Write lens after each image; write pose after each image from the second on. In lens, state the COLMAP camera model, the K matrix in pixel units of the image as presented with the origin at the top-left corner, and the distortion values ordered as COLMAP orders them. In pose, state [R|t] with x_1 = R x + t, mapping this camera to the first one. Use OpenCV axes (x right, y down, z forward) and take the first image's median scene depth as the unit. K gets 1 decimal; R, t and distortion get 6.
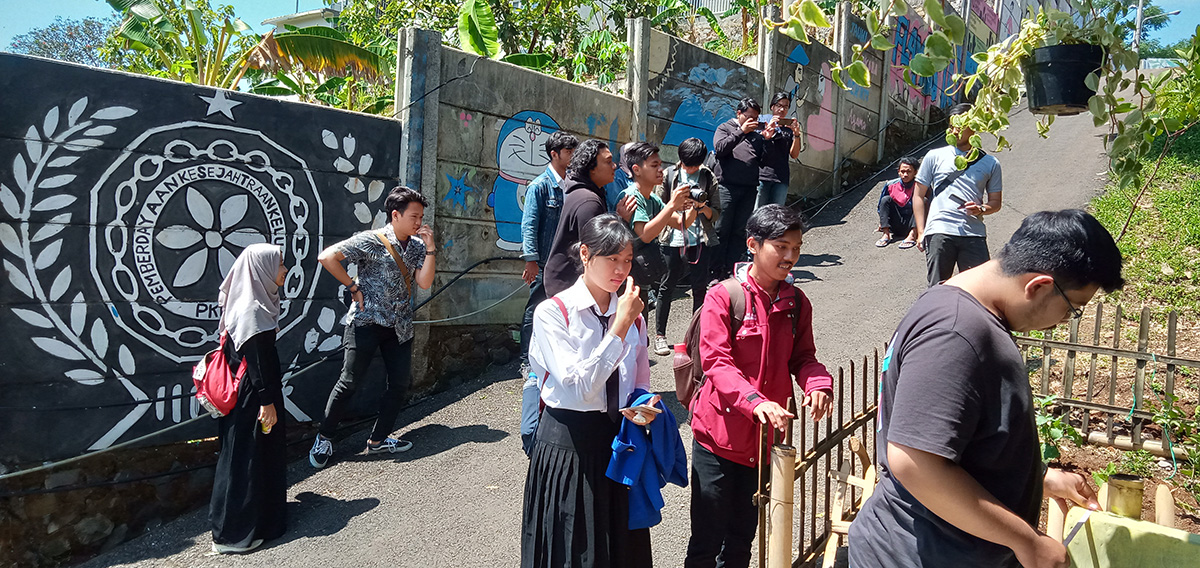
lens RADIAL K [[848.3, 0, 600.8], [0, 848.3, 287.8], [0, 0, 1]] dist [0.051242, -0.044474]
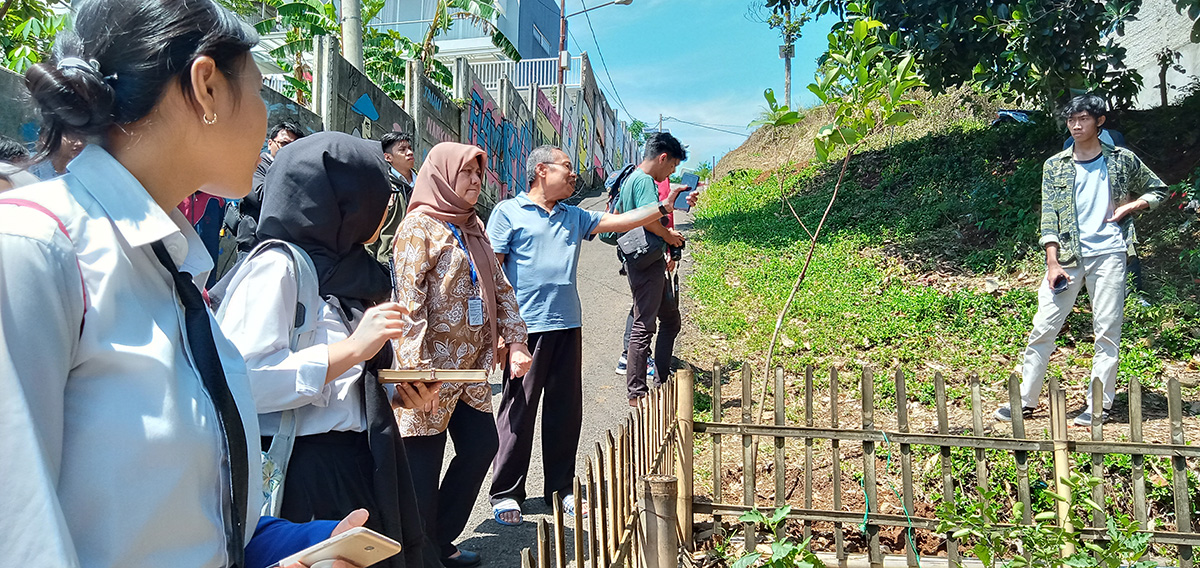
lens RADIAL K [[848.3, 0, 600.8], [0, 848.3, 287.8], [0, 0, 1]] dist [0.051242, -0.044474]
pose [[0.878916, 0.001495, 0.476973, 0.061269], [0.064358, 0.990479, -0.121697, 0.019355], [-0.472614, 0.137659, 0.870452, 0.310093]]
